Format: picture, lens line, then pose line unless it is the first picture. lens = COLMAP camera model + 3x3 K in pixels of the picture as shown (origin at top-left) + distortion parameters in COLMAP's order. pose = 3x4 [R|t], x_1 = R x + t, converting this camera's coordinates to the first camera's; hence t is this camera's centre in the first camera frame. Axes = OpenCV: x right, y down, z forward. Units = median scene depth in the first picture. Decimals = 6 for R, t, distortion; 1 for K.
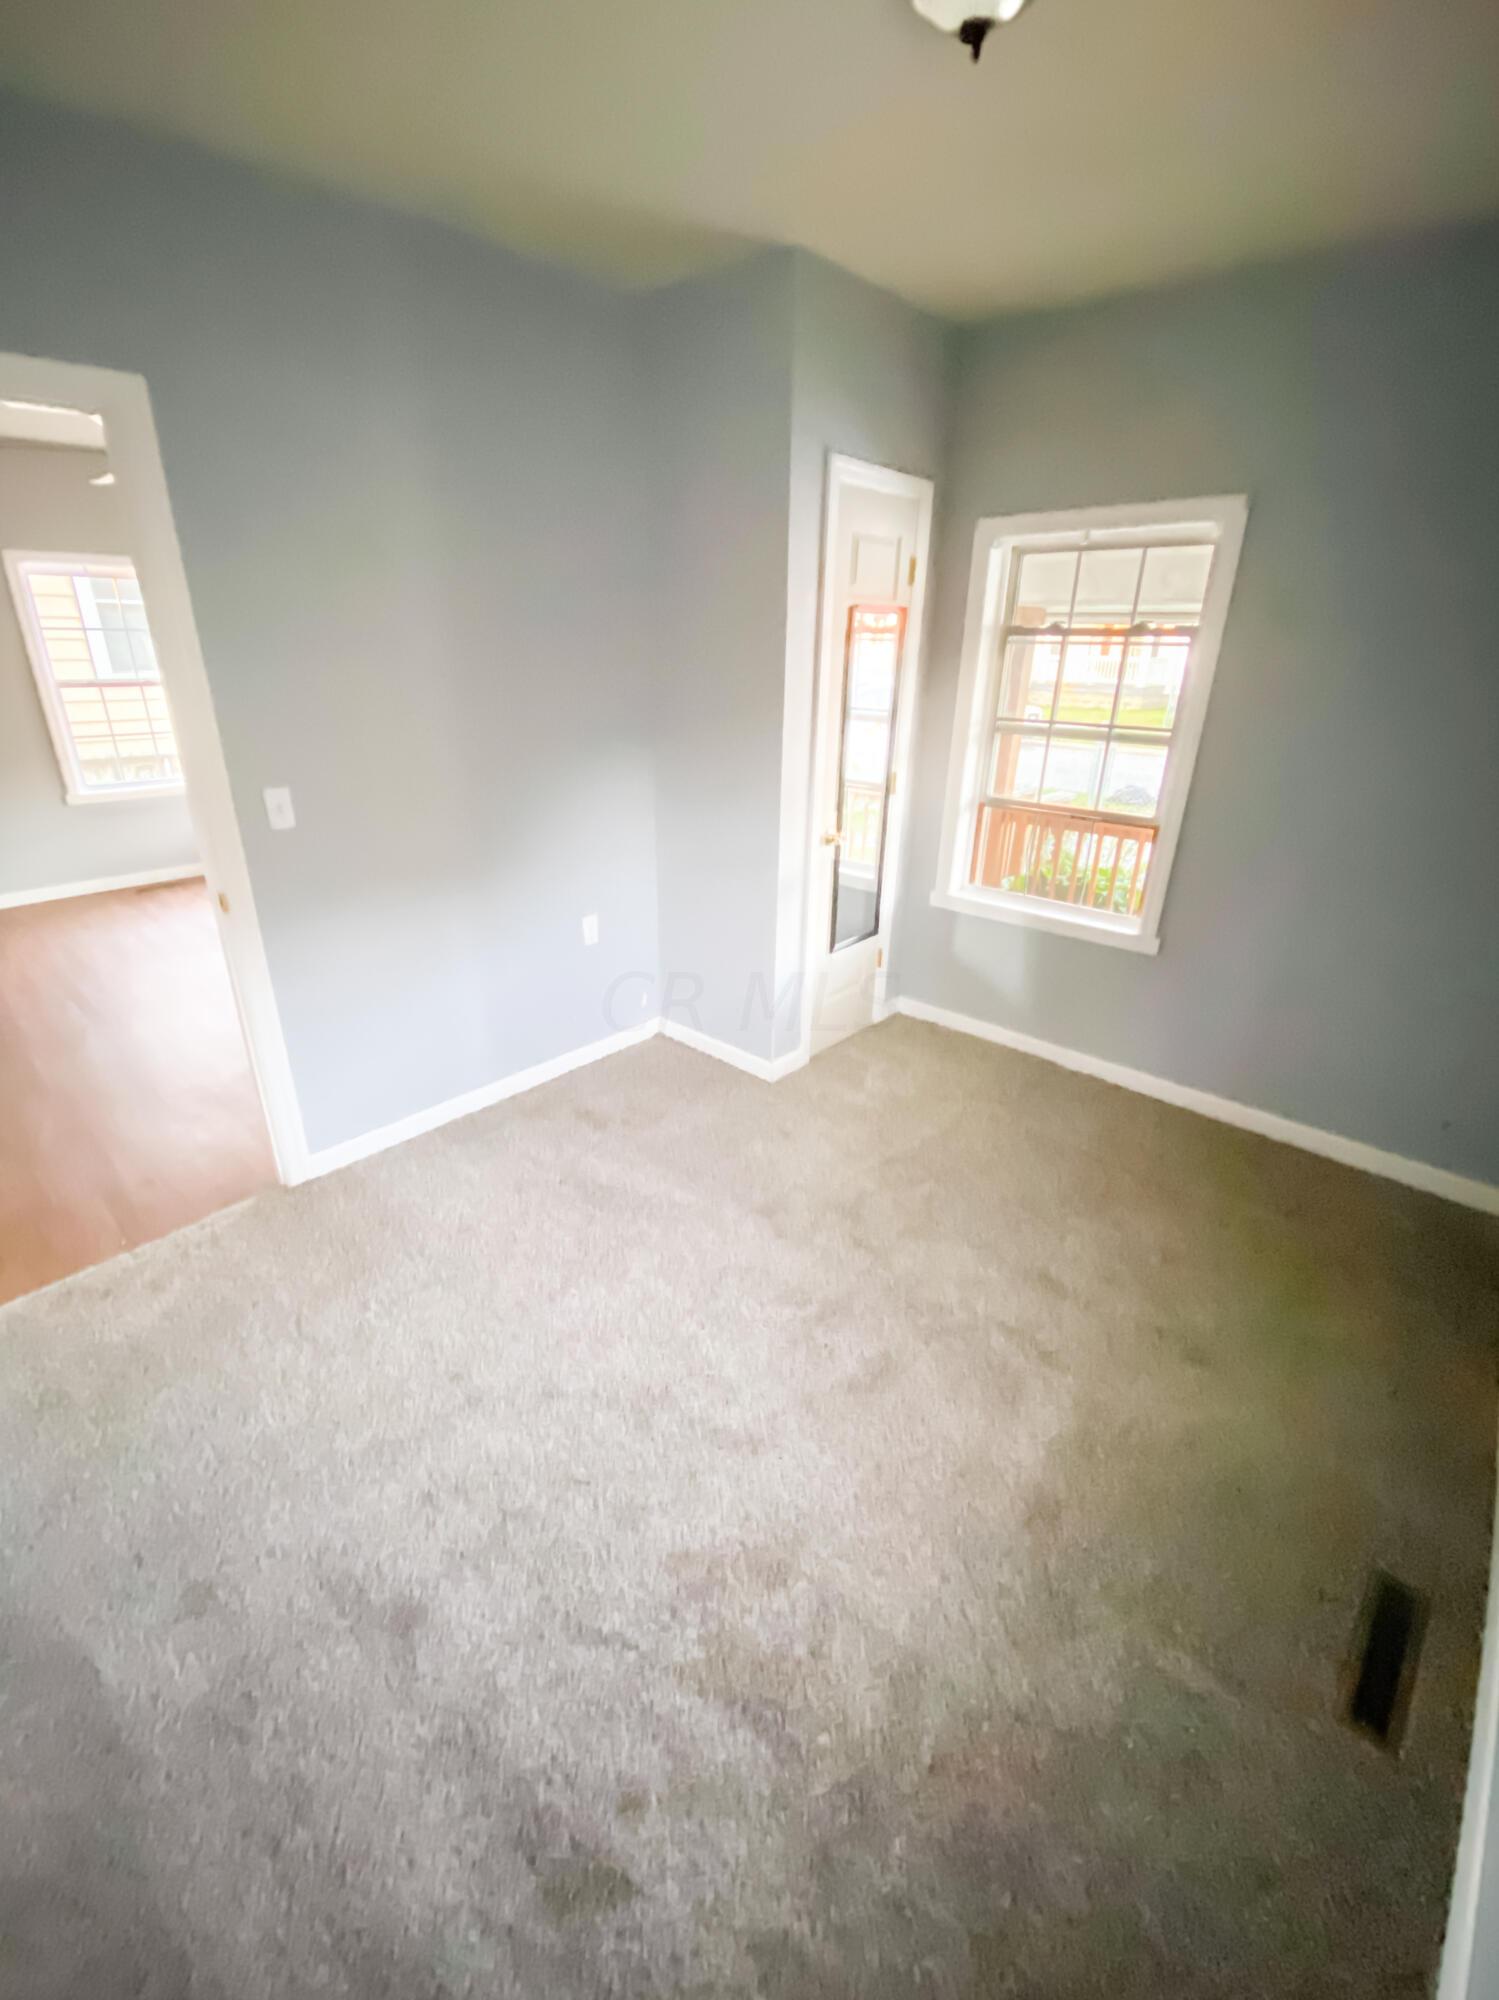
lens RADIAL K [[823.8, 0, 761.1], [0, 823.8, 1003.9], [0, 0, 1]] dist [0.025579, -0.018632]
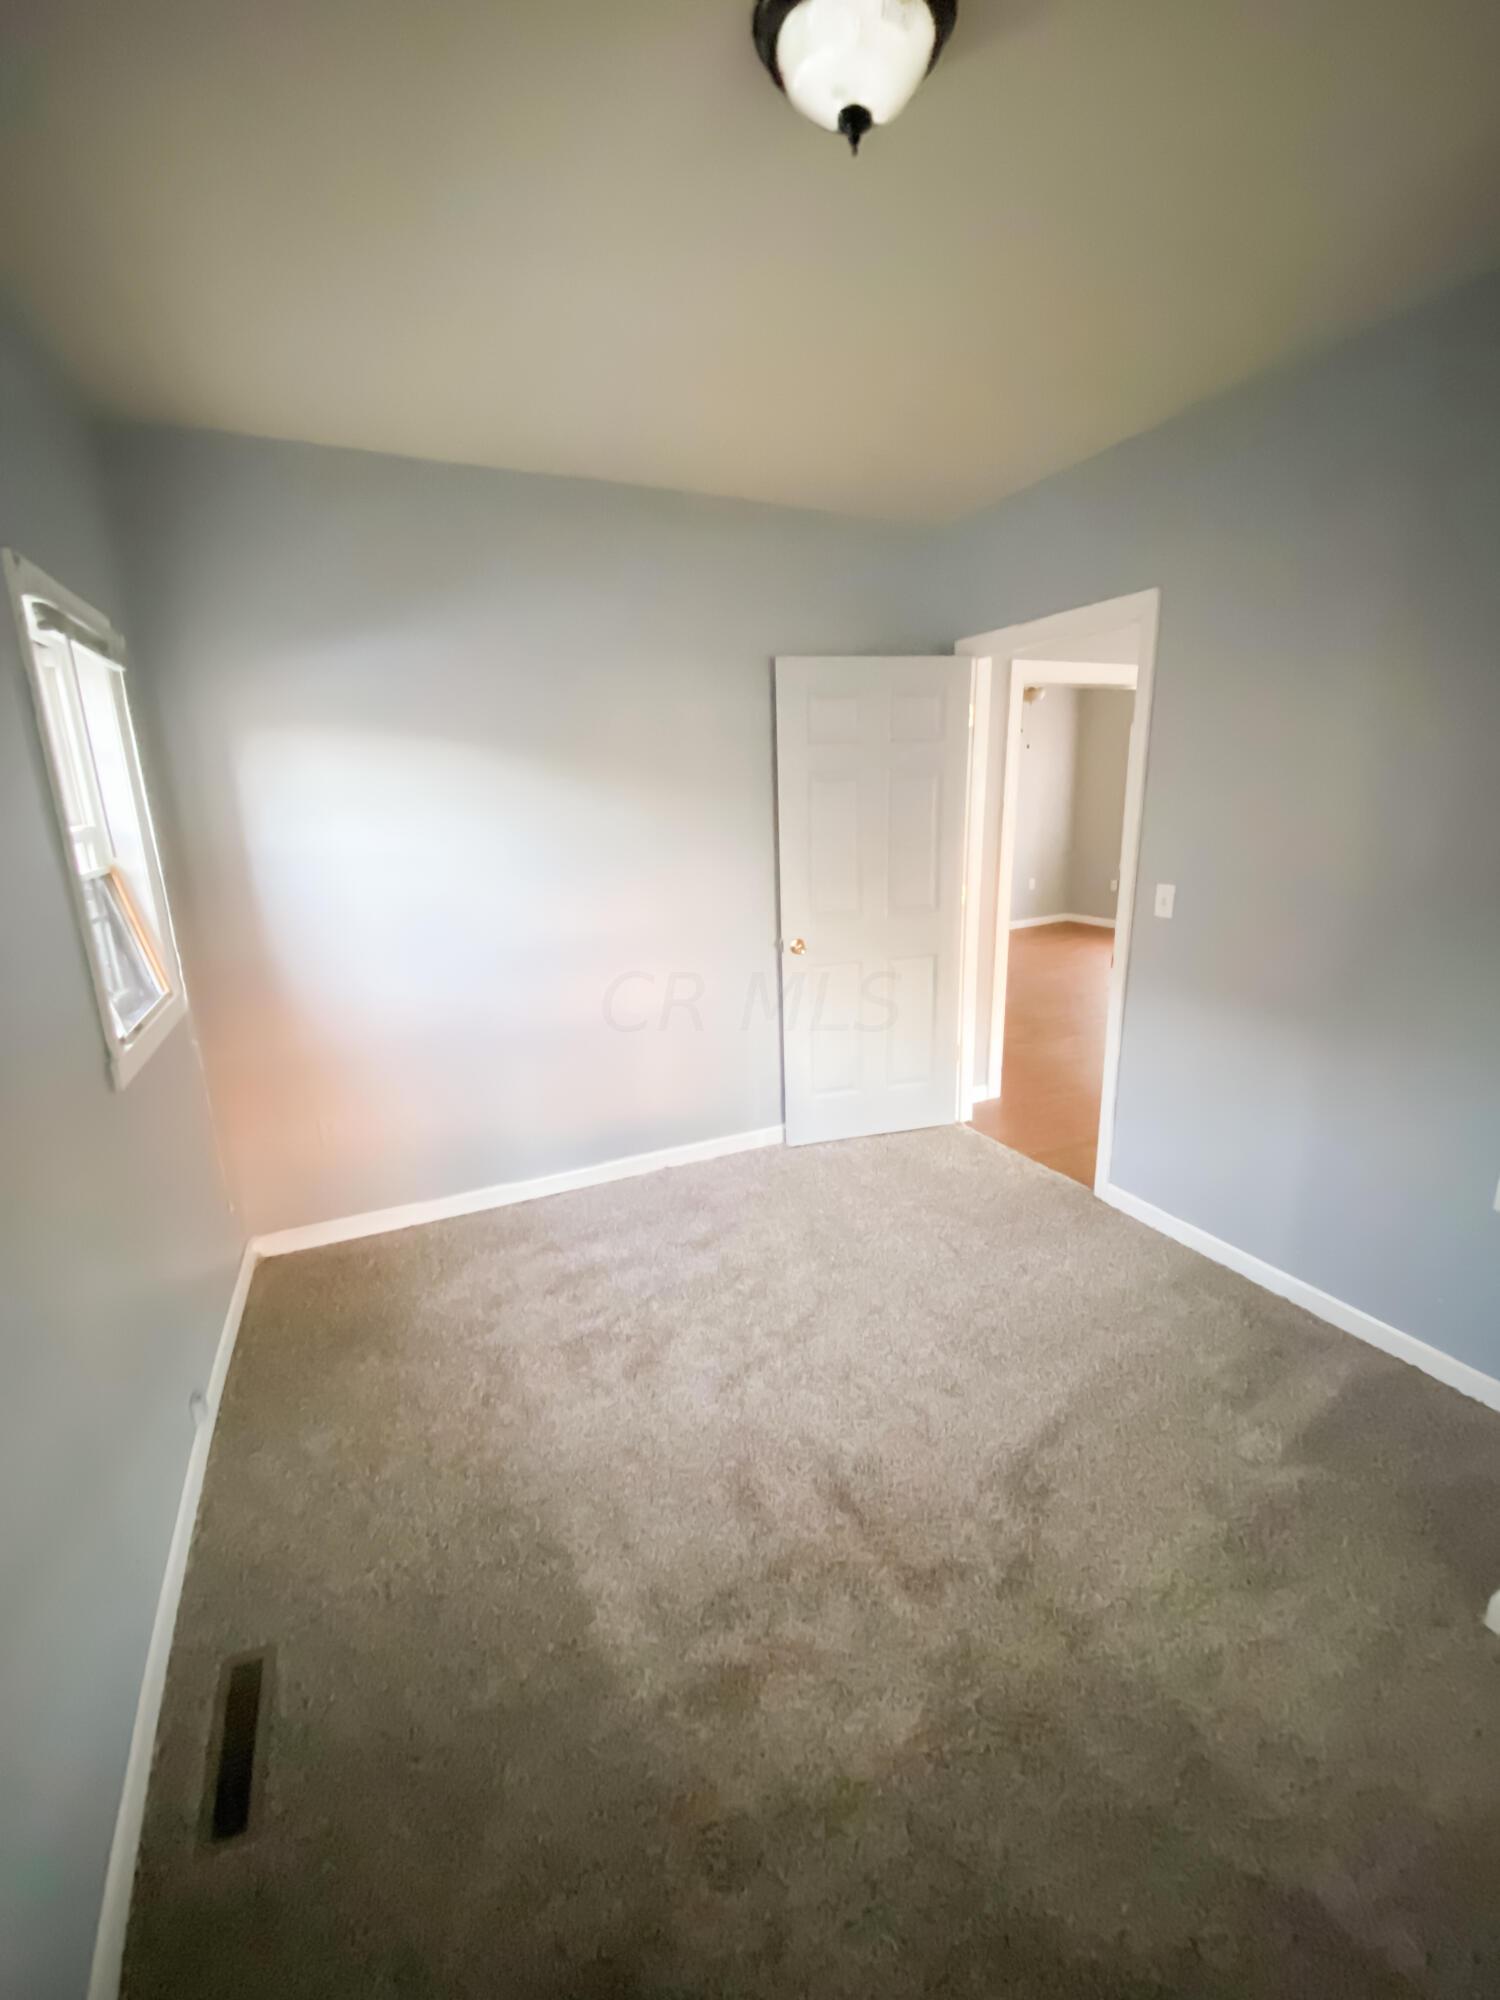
lens RADIAL K [[835.7, 0, 749.8], [0, 835.7, 992.6], [0, 0, 1]] dist [0.027274, -0.023653]
pose [[-0.417460, 0.202765, -0.885784, 0.866043], [-0.336739, 0.870865, 0.358051, -0.396002], [0.843999, 0.447751, -0.295272, 1.019400]]
